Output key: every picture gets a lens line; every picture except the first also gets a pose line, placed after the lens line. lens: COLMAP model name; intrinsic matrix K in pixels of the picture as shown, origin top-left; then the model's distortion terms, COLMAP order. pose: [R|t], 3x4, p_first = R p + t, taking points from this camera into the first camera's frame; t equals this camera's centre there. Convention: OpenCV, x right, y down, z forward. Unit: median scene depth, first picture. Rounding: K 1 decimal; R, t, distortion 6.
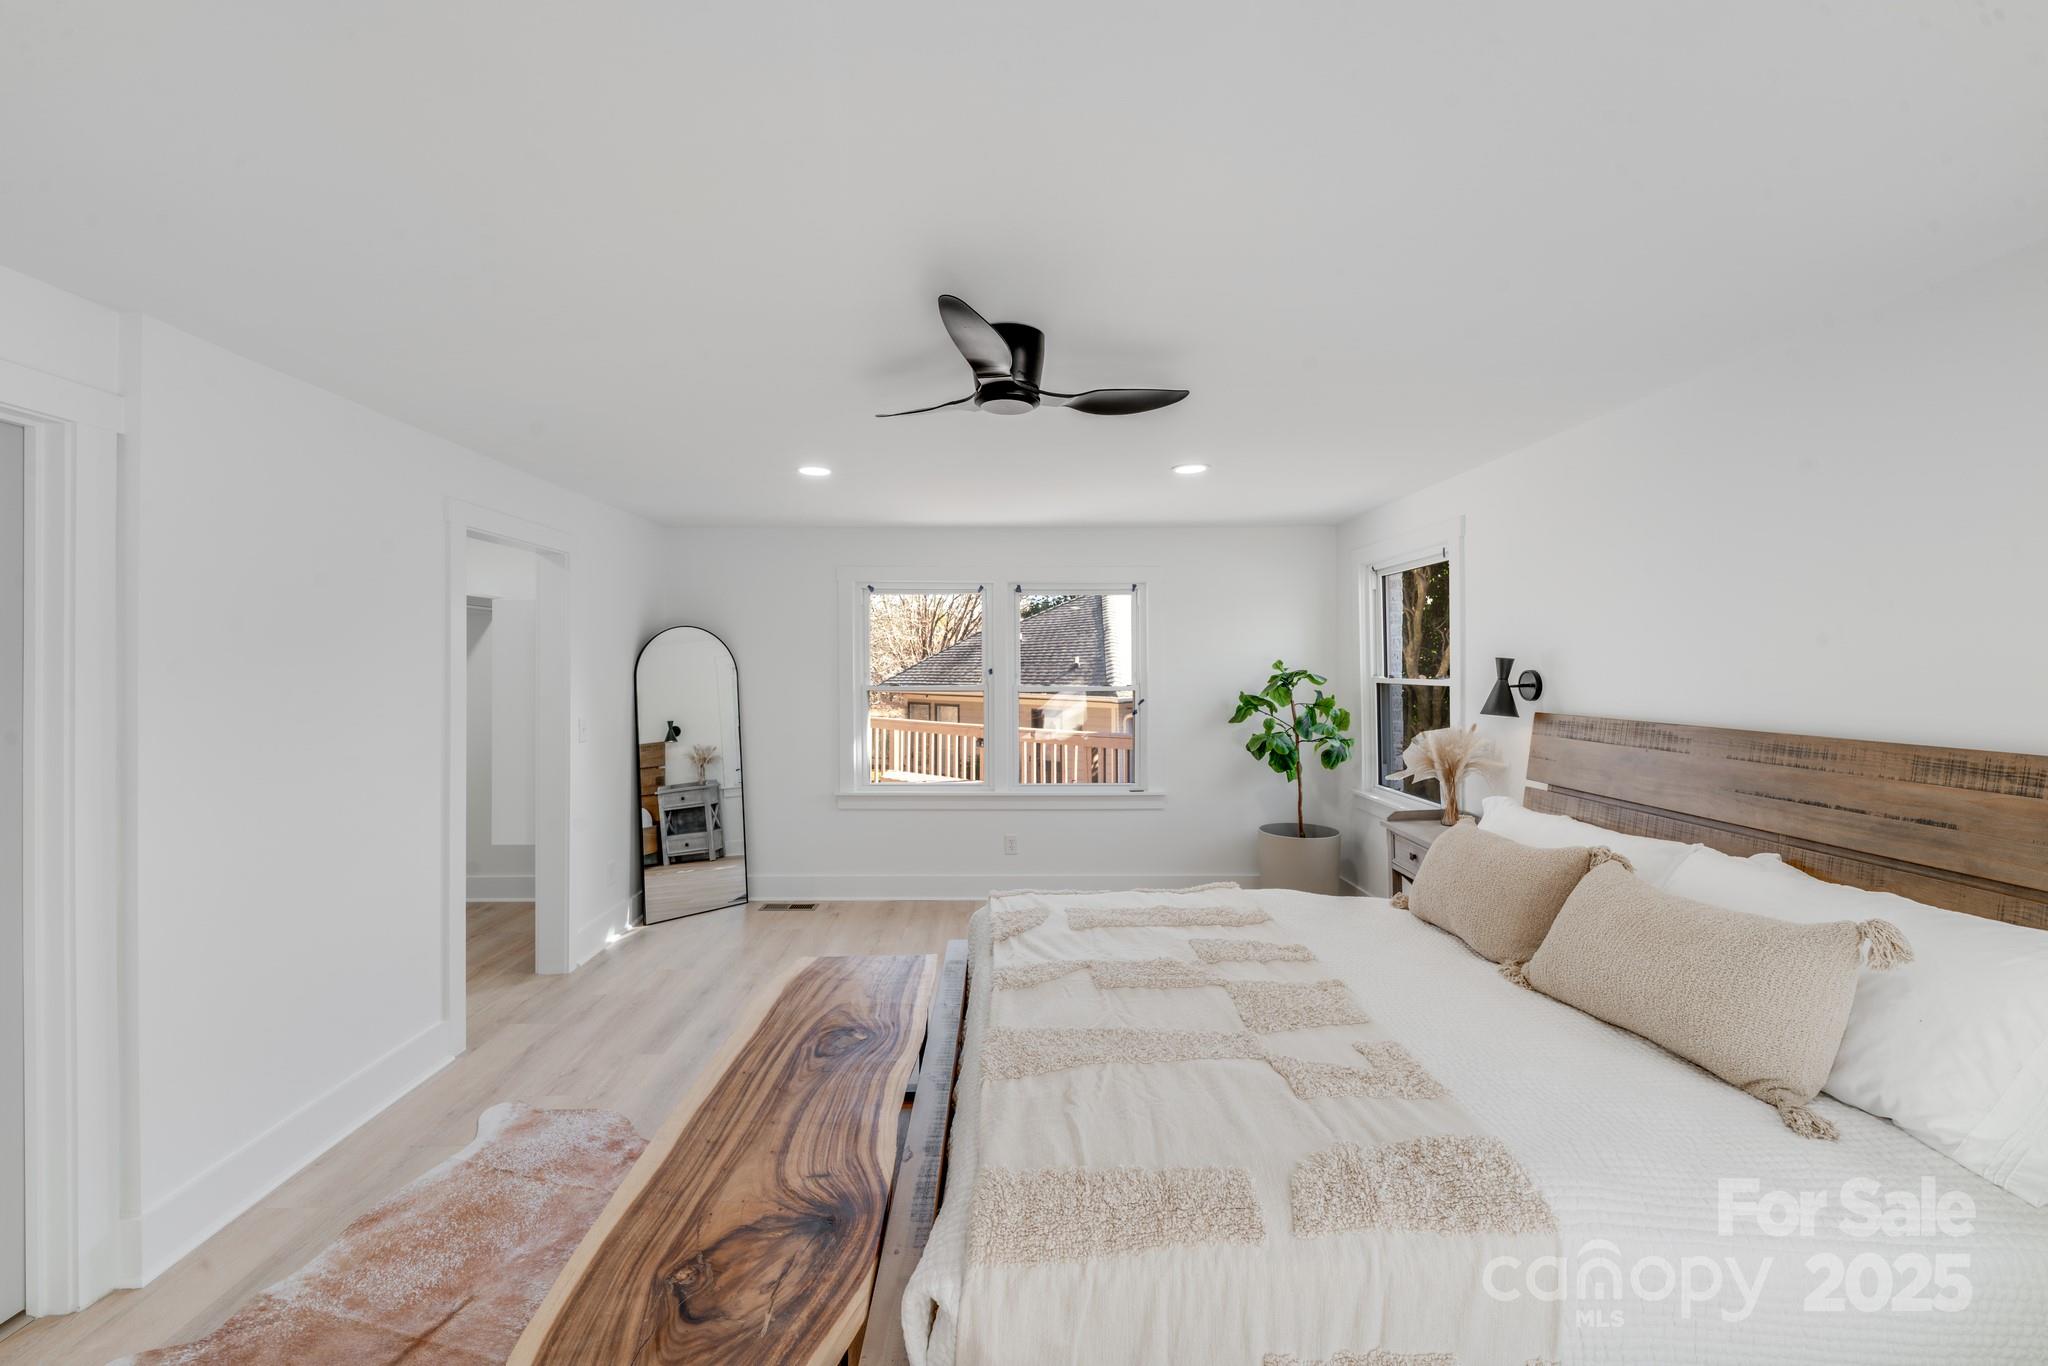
lens RADIAL K [[855.6, 0, 1007.5], [0, 855.6, 656.8], [0, 0, 1]] dist [-0.012202, 0.000734]
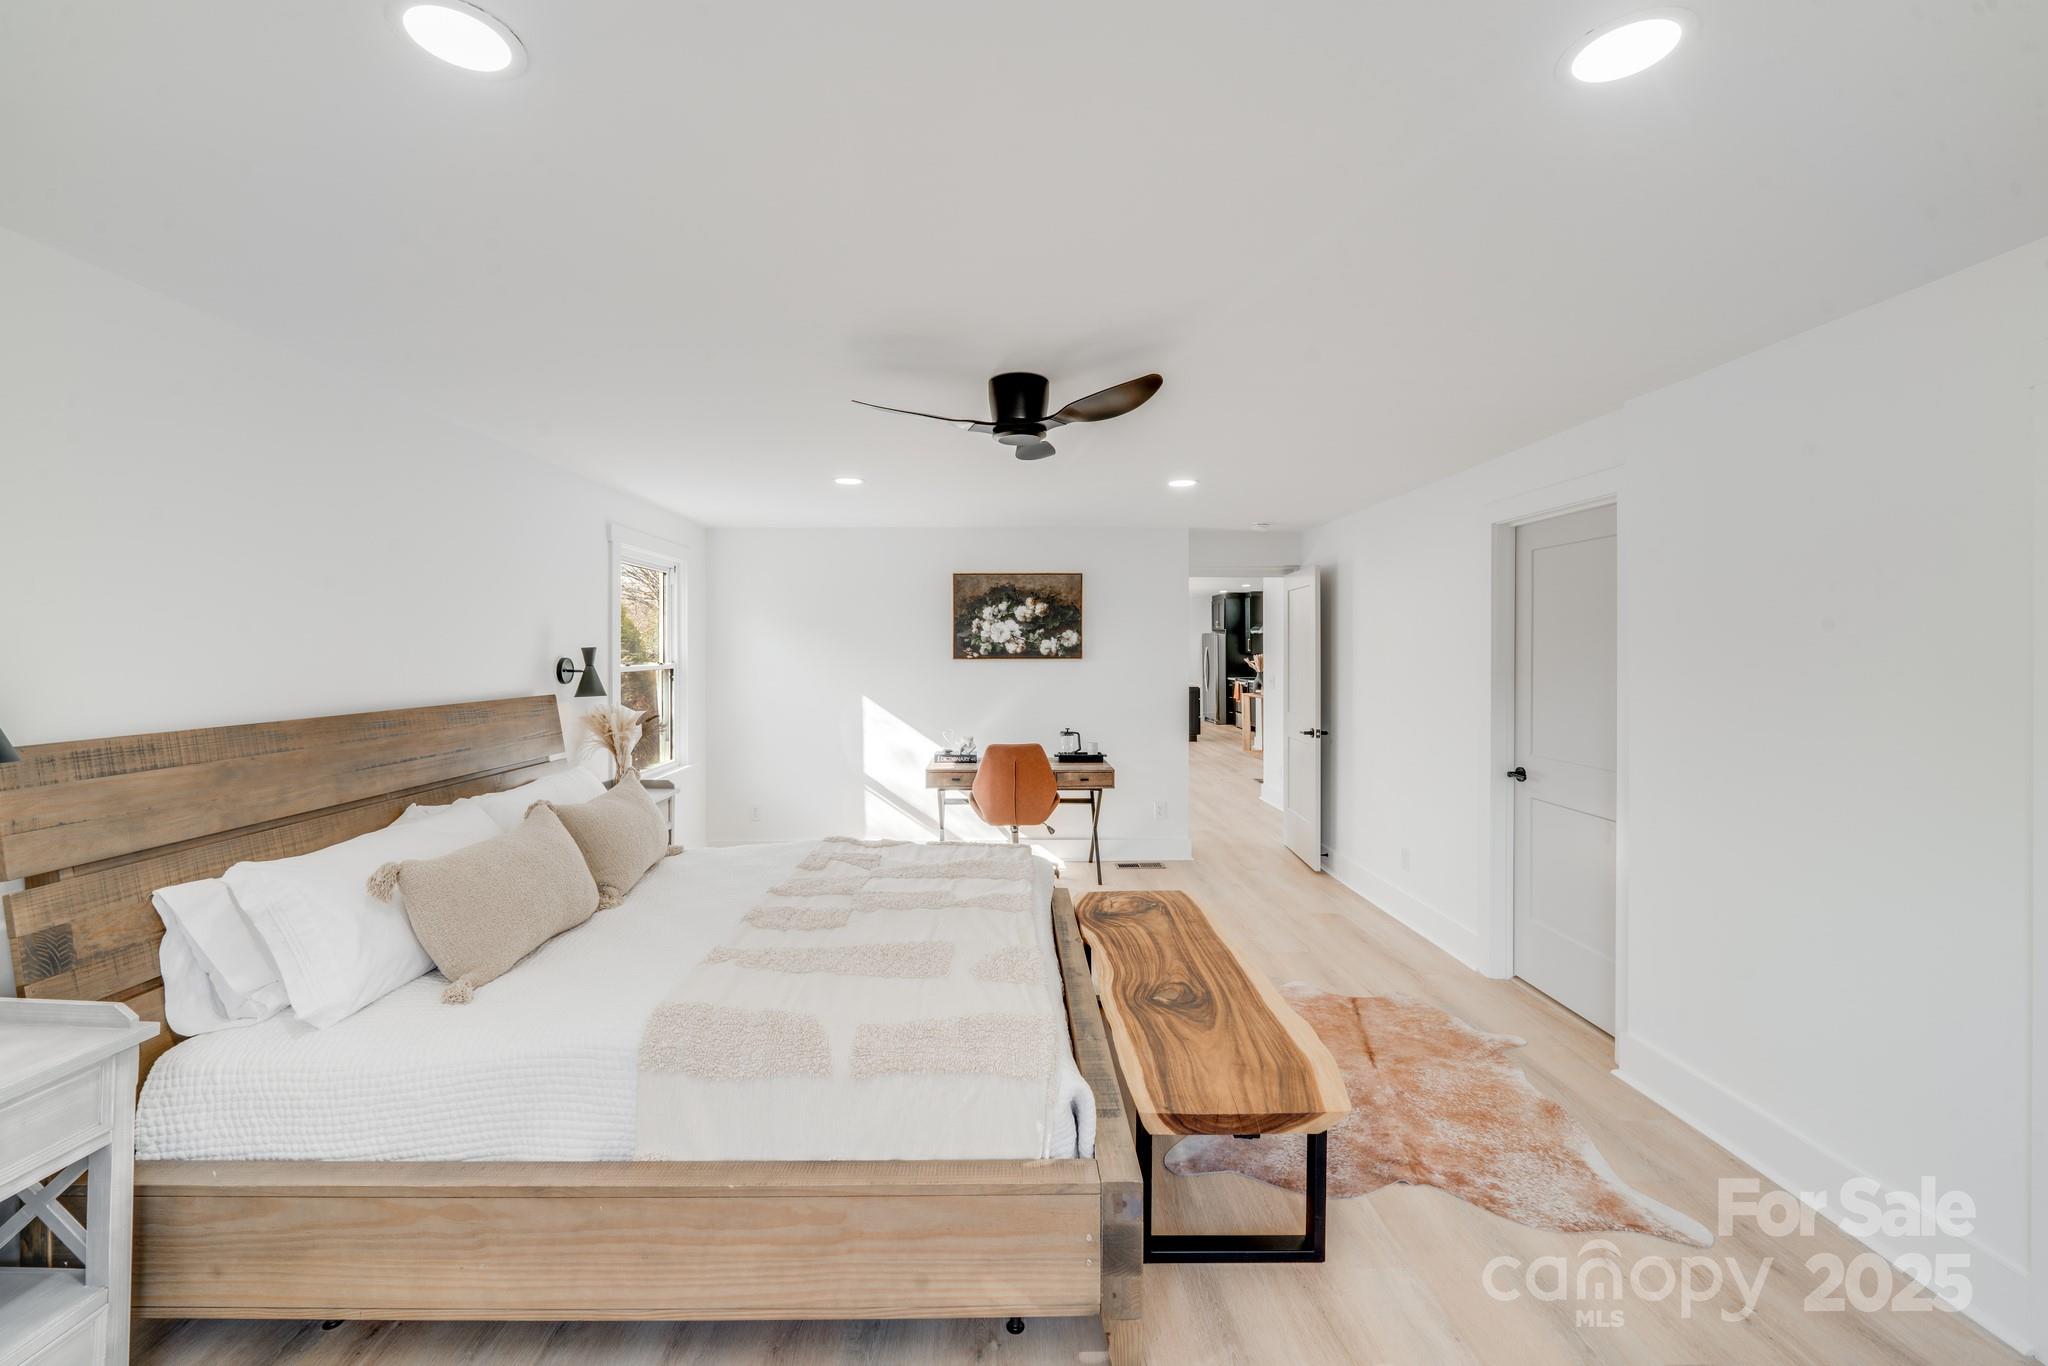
lens RADIAL K [[839.7, 0, 1002.4], [0, 839.7, 652.5], [0, 0, 1]] dist [-0.012259, -0.000254]
pose [[-0.999957, 0.006263, 0.006819, 0.013642], [0.006199, 0.999937, -0.009373, 0.019742], [-0.006877, -0.009330, -0.999933, 1.904169]]
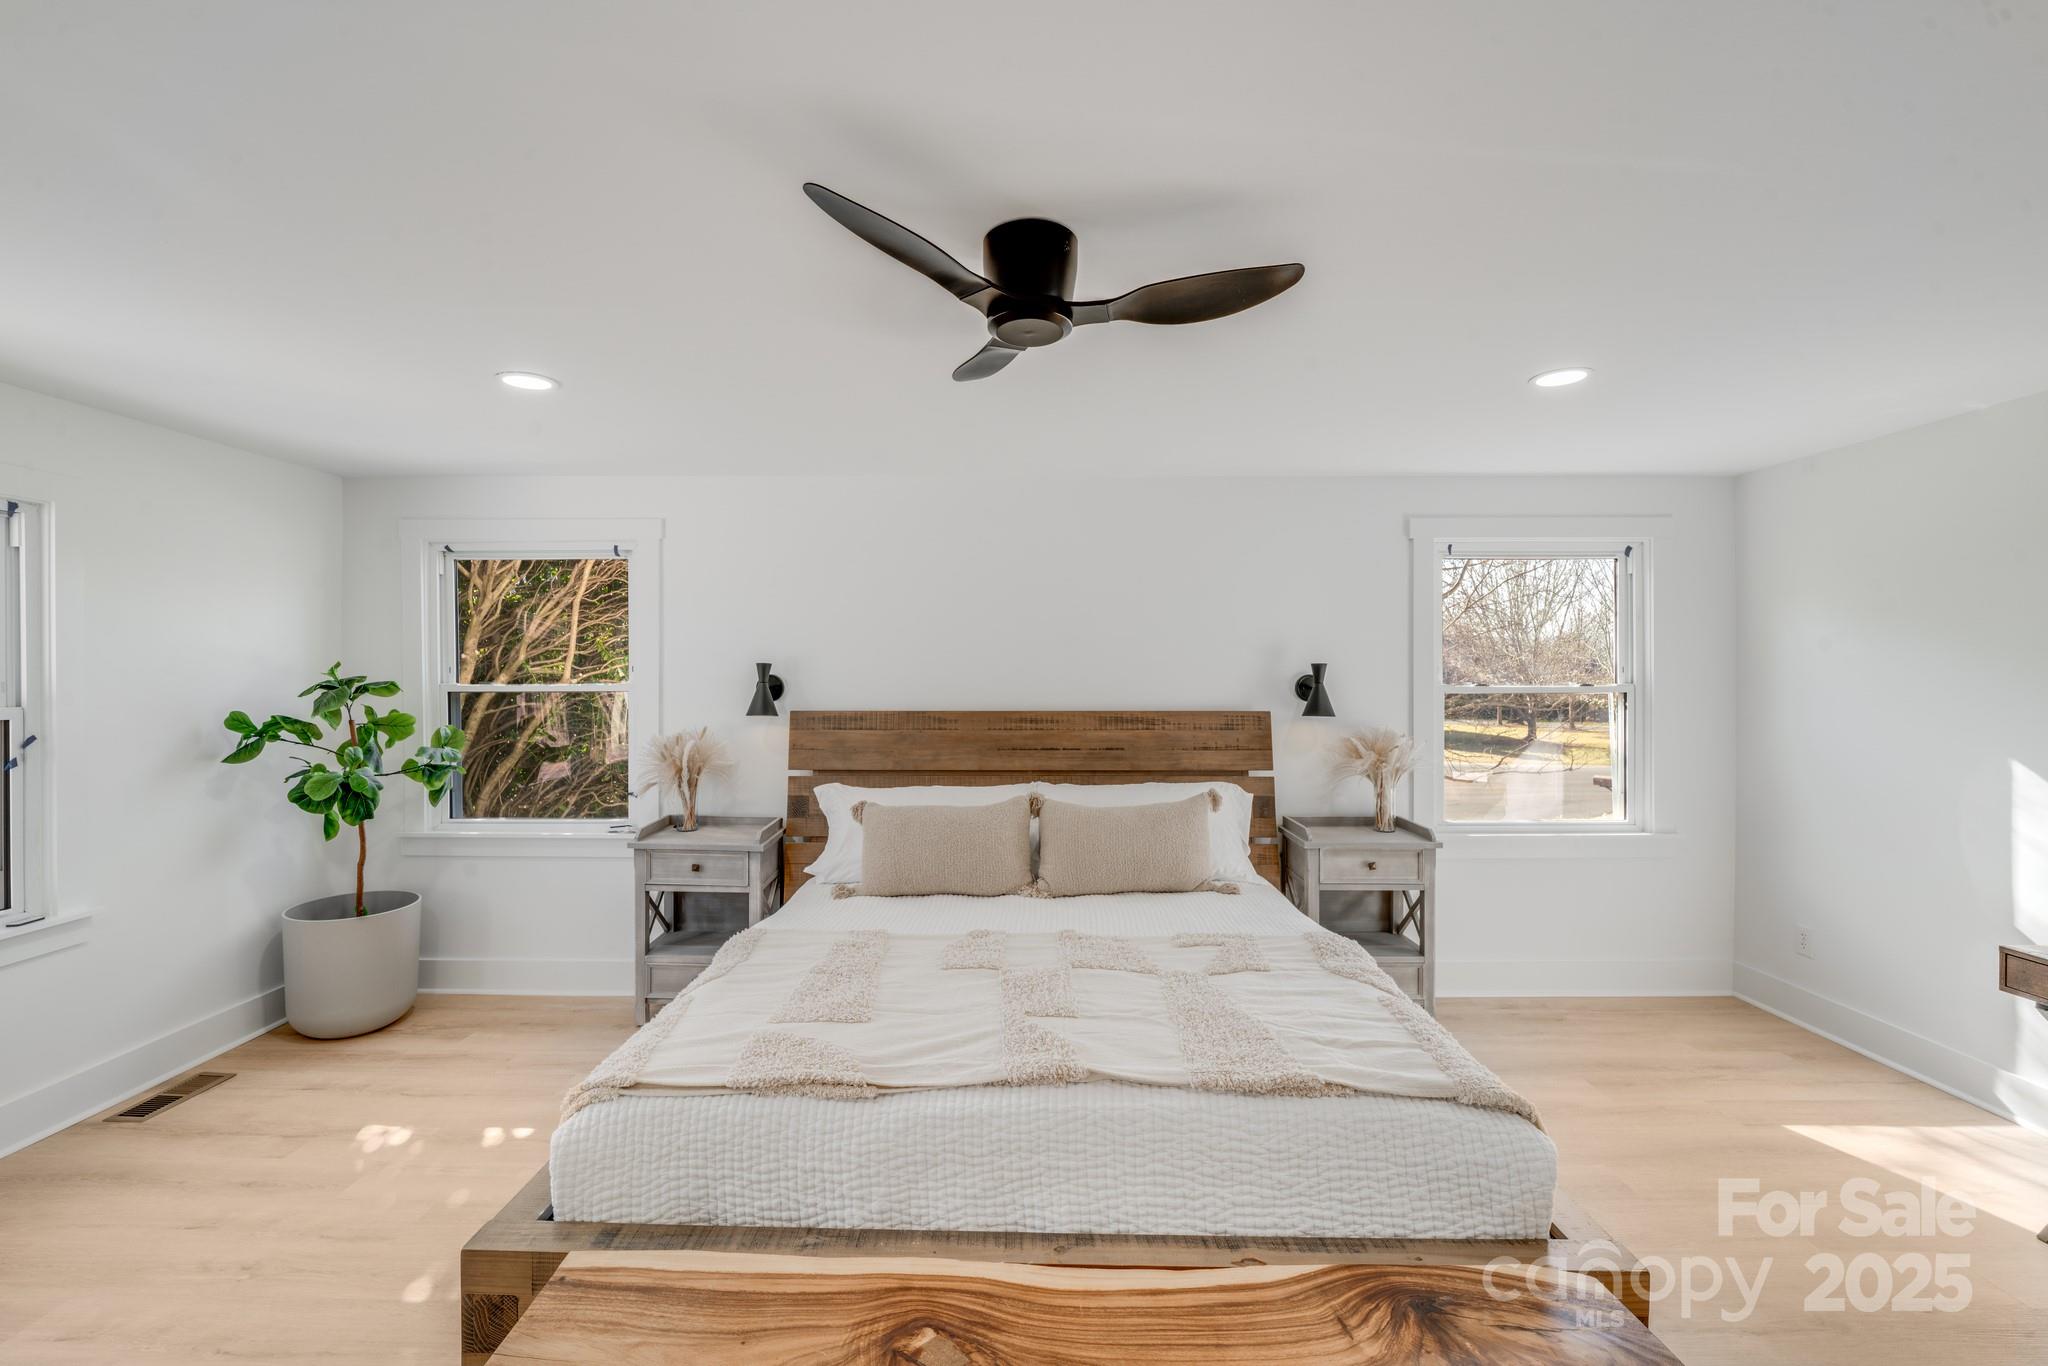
lens RADIAL K [[839.3, 0, 1014.1], [0, 839.3, 678.6], [0, 0, 1]] dist [-0.005928, -0.000681]
pose [[0.015146, -0.004522, 0.999875, -0.658333], [-0.011739, 0.999920, 0.004700, 0.015998], [-0.999816, -0.011809, 0.015092, 0.870166]]
